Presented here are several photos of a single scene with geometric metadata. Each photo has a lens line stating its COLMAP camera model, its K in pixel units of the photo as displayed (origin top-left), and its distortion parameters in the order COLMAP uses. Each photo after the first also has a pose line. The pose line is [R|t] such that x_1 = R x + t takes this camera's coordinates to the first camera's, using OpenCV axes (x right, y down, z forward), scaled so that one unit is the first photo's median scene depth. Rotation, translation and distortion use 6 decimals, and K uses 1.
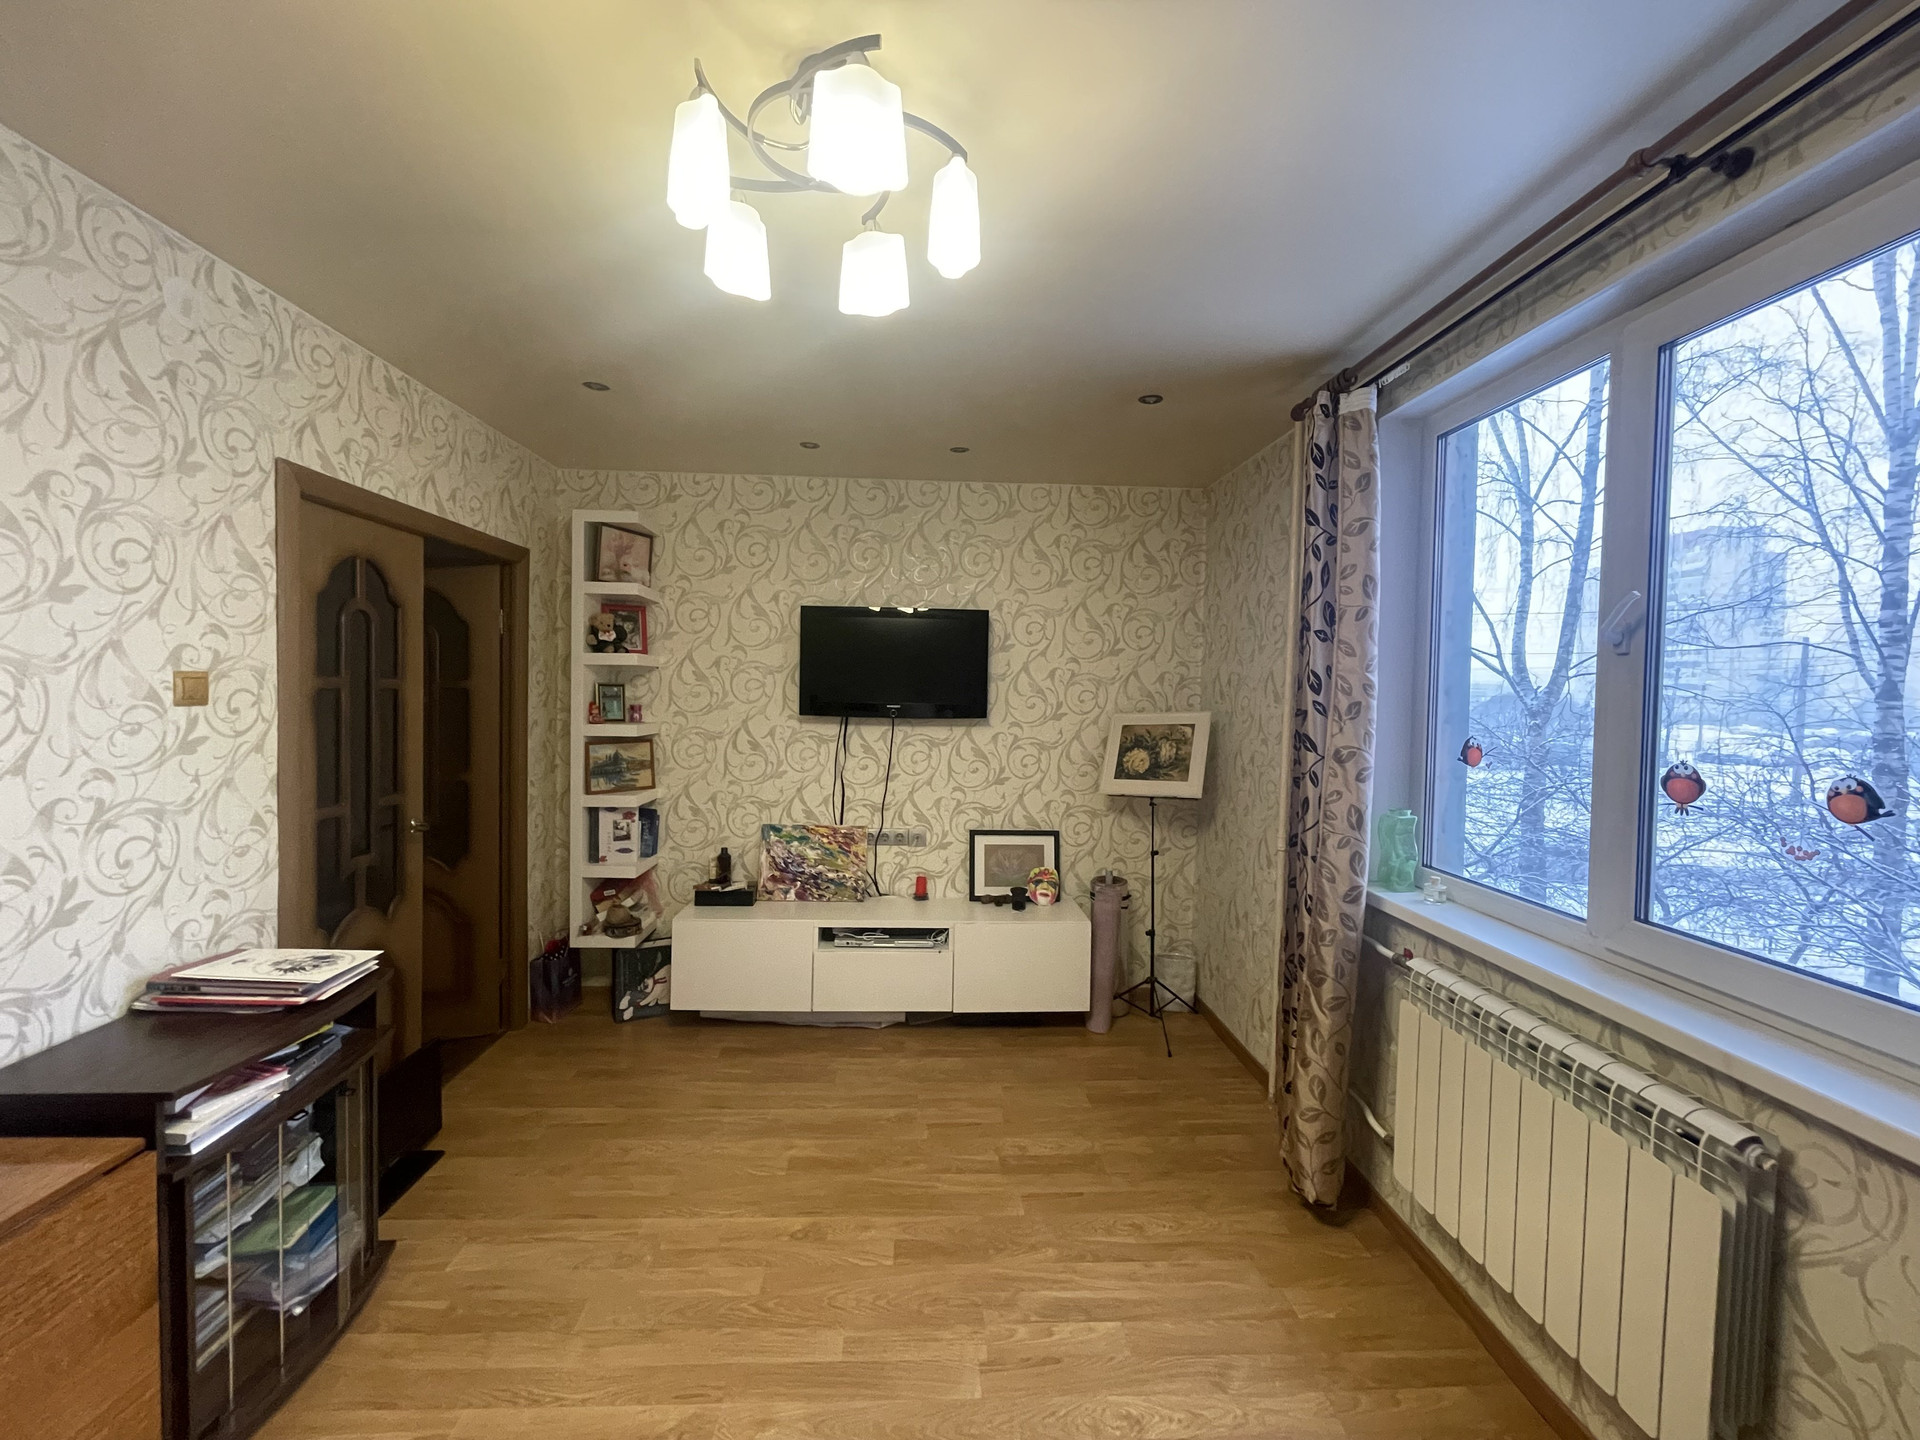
lens RADIAL K [[781.1, 0, 945.7], [0, 781.1, 705.0], [0, 0, 1]] dist [-0.004392, 0.001380]
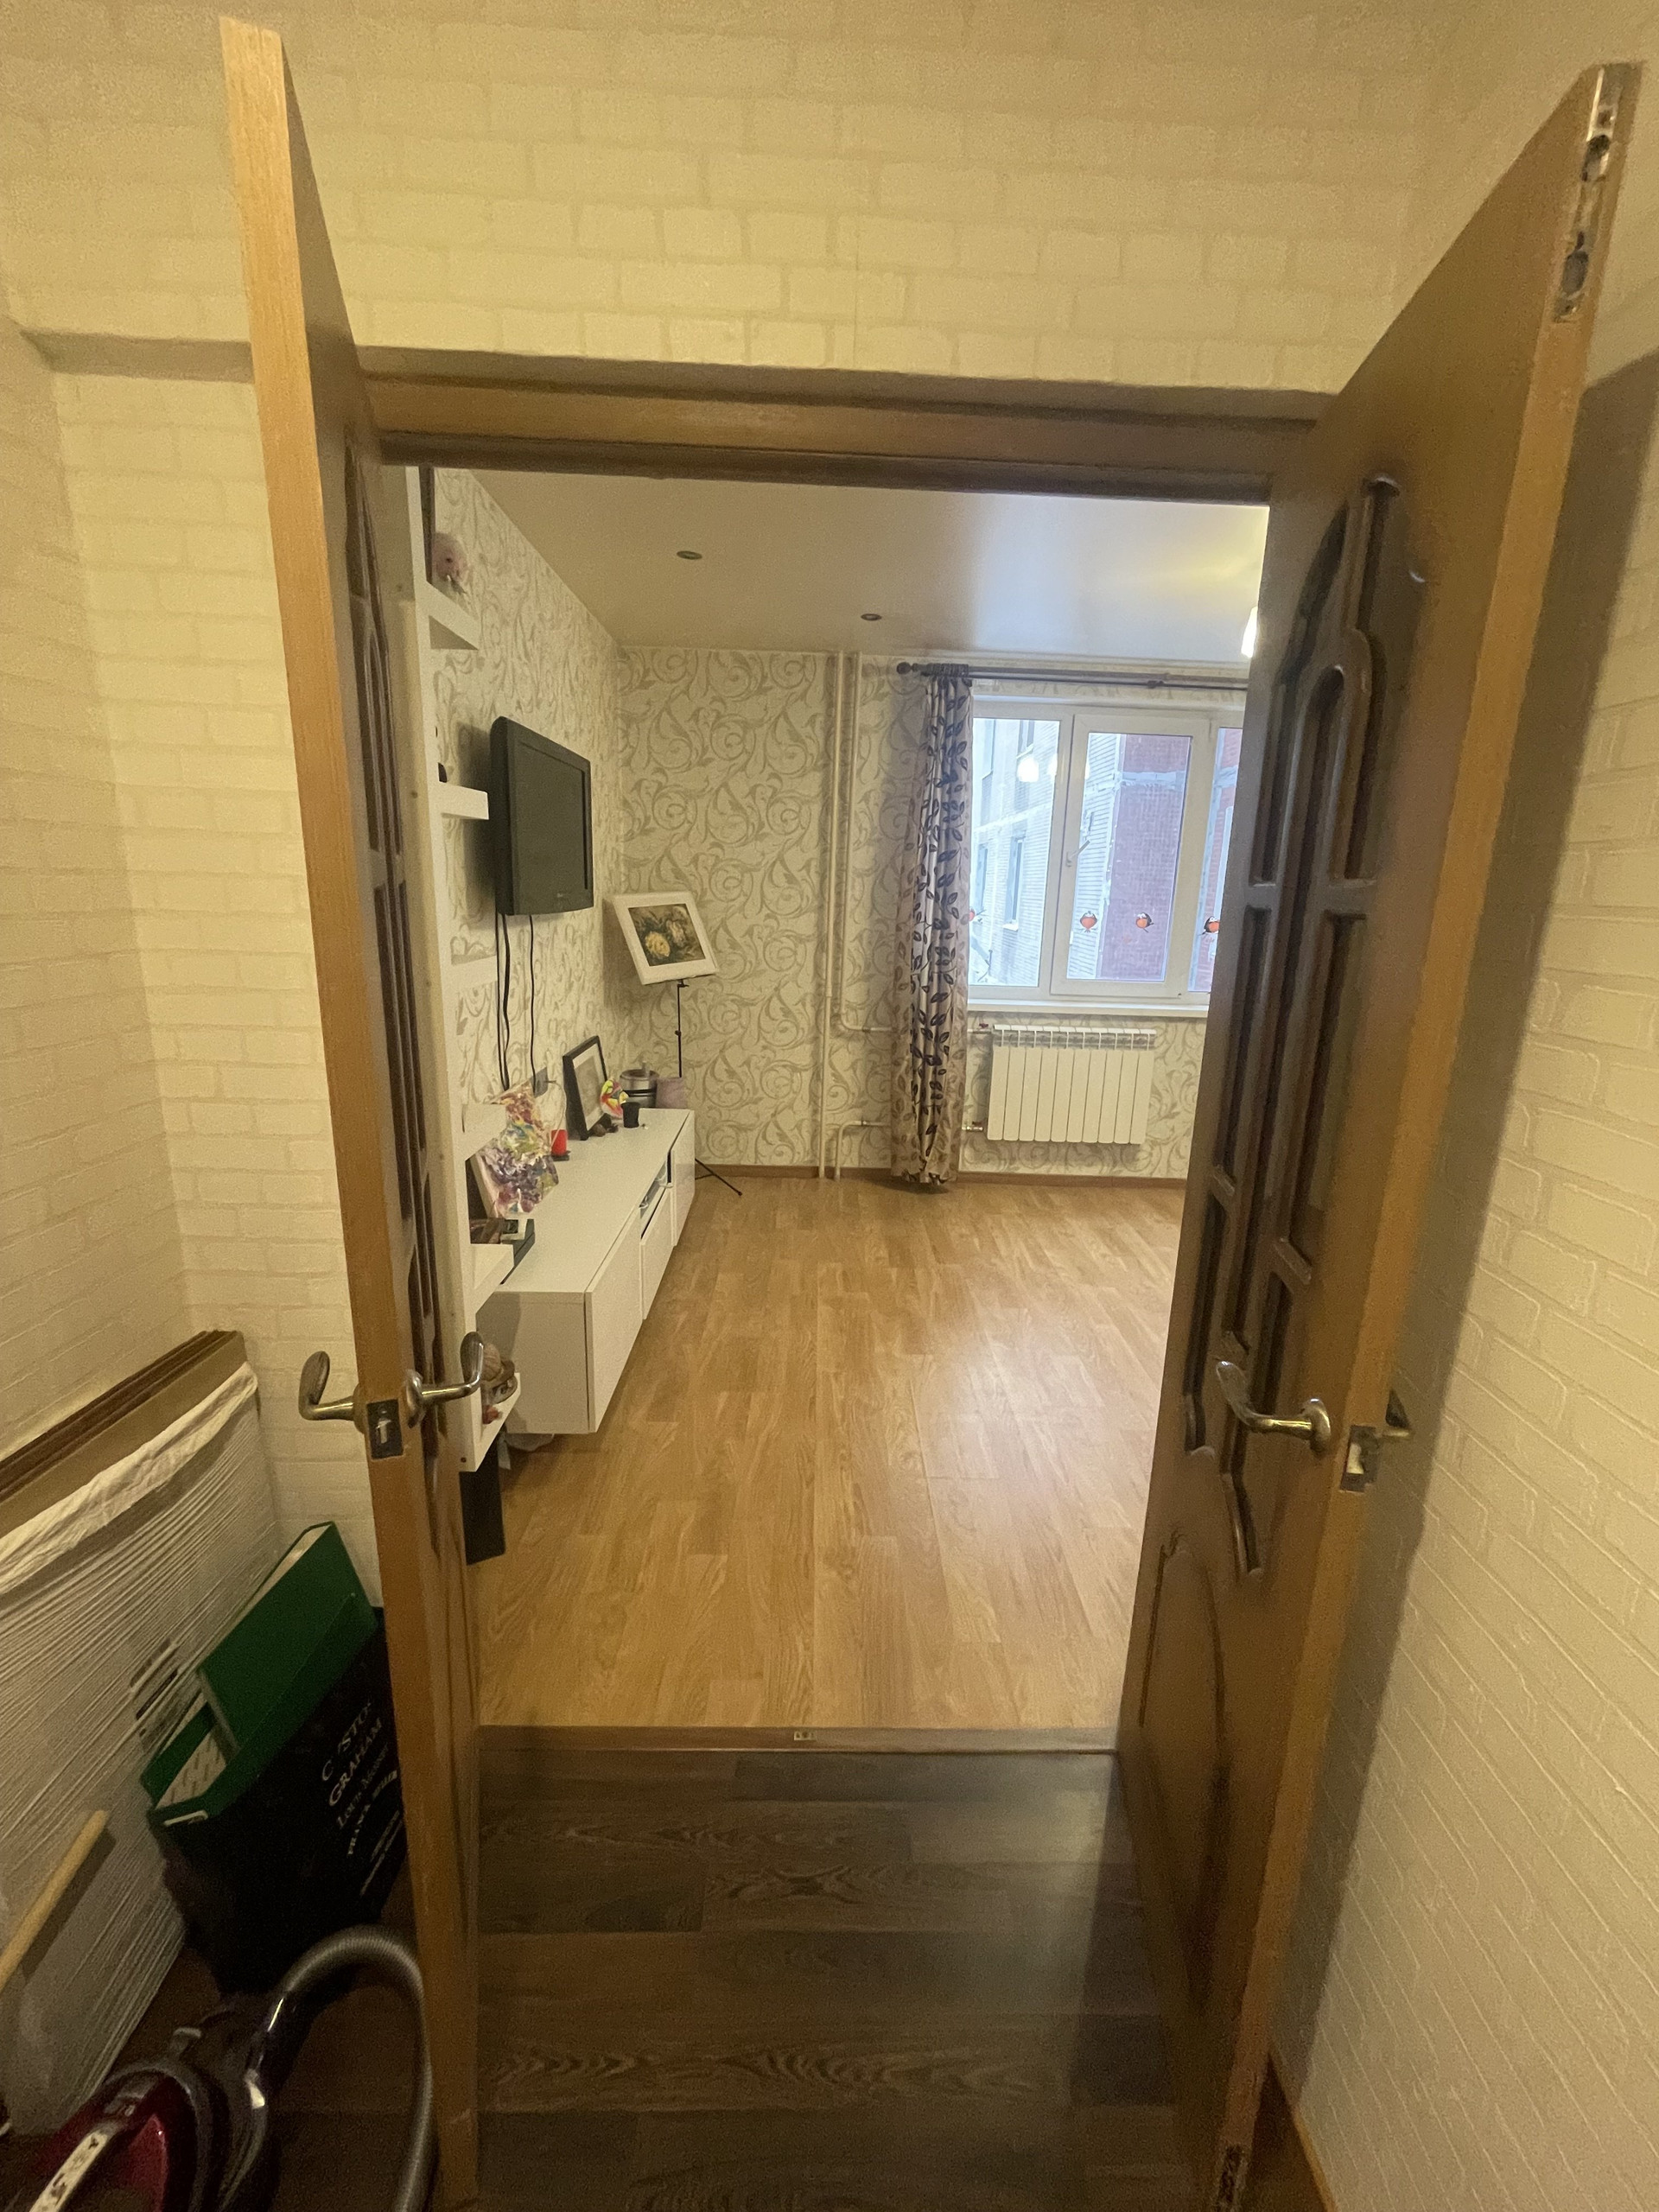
lens RADIAL K [[899.9, 0, 849.6], [0, 899.9, 1093.8], [0, 0, 1]] dist [-0.004392, 0.001380]
pose [[0.014606, -0.244854, 0.969450, -0.924219], [-0.009169, 0.969480, 0.245000, -0.026571], [-0.999851, -0.012467, 0.011915, 0.783077]]
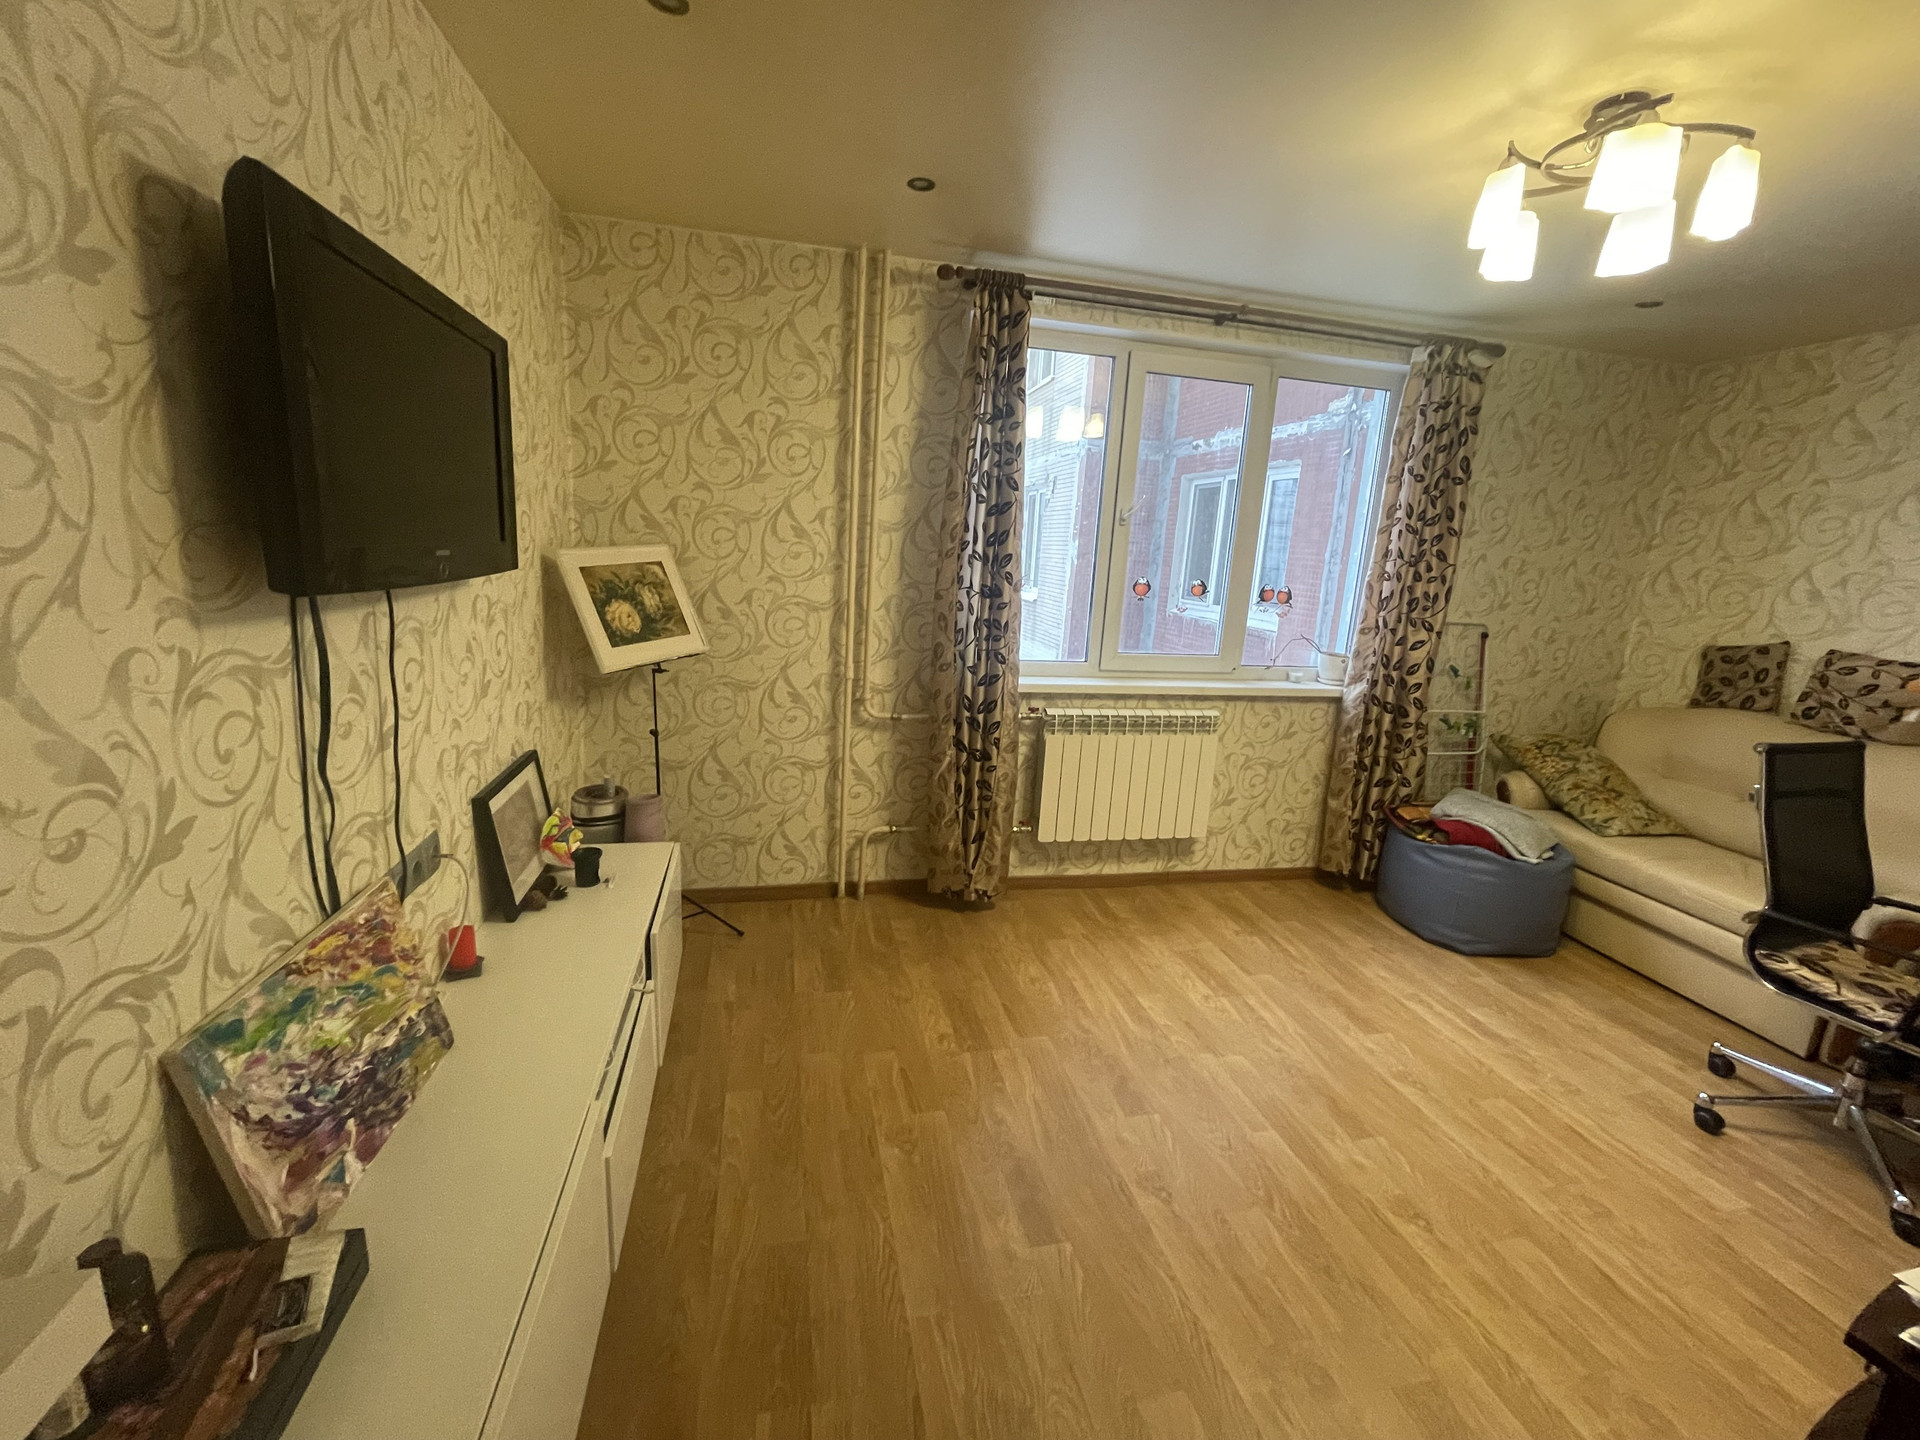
lens RADIAL K [[781.1, 0, 957.1], [0, 781.1, 710.0], [0, 0, 1]] dist [-0.004392, 0.001380]
pose [[-0.177135, -0.231954, 0.956462, -0.537220], [-0.035348, 0.972703, 0.229347, -0.021645], [-0.983552, 0.006817, -0.180499, 0.870979]]
